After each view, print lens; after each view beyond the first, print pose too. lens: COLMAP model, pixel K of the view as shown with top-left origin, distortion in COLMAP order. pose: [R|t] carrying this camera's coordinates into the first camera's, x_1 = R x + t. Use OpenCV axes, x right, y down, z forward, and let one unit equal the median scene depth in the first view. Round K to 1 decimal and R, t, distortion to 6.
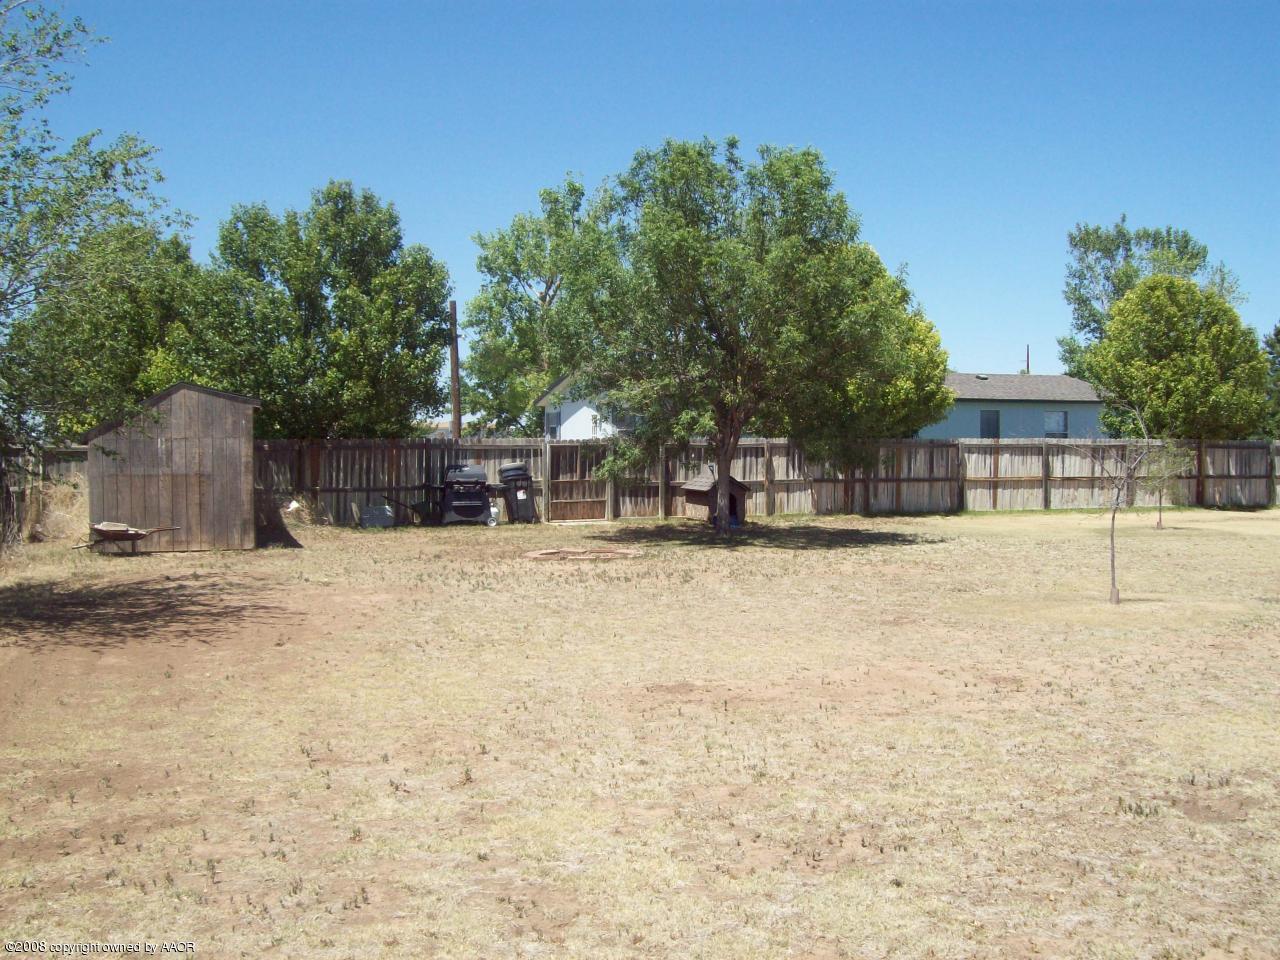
lens RADIAL K [[1385.7, 0, 646.8], [0, 1385.7, 486.4], [0, 0, 1]] dist [-0.176285, 0.154348]
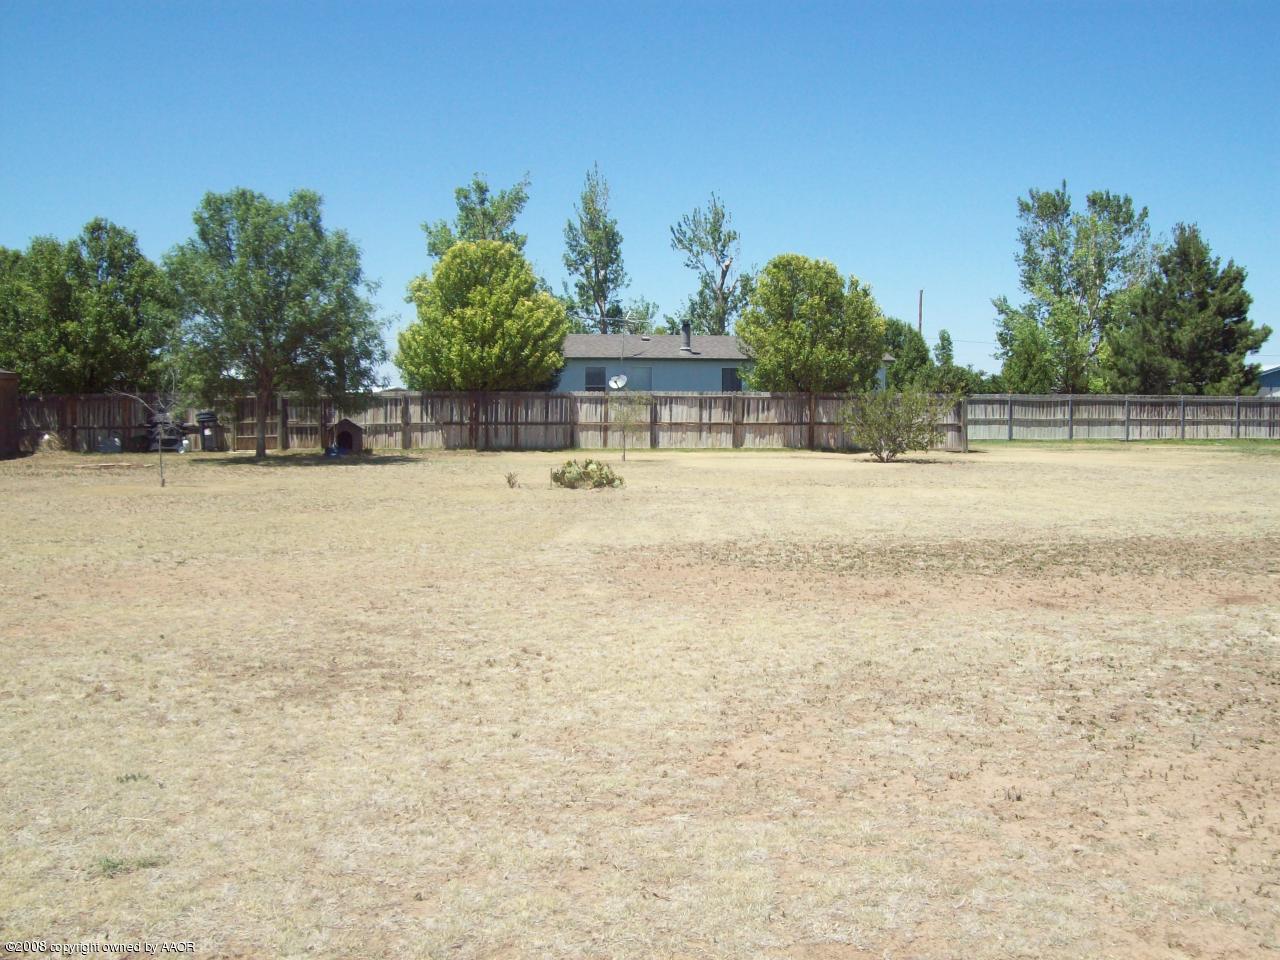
lens RADIAL K [[1385.7, 0, 646.8], [0, 1385.7, 486.4], [0, 0, 1]] dist [-0.176285, 0.154348]
pose [[0.968685, 0.018794, -0.247582, 0.610092], [-0.010547, 0.999346, 0.034594, 0.007860], [0.248070, -0.030899, 0.968249, -0.225161]]
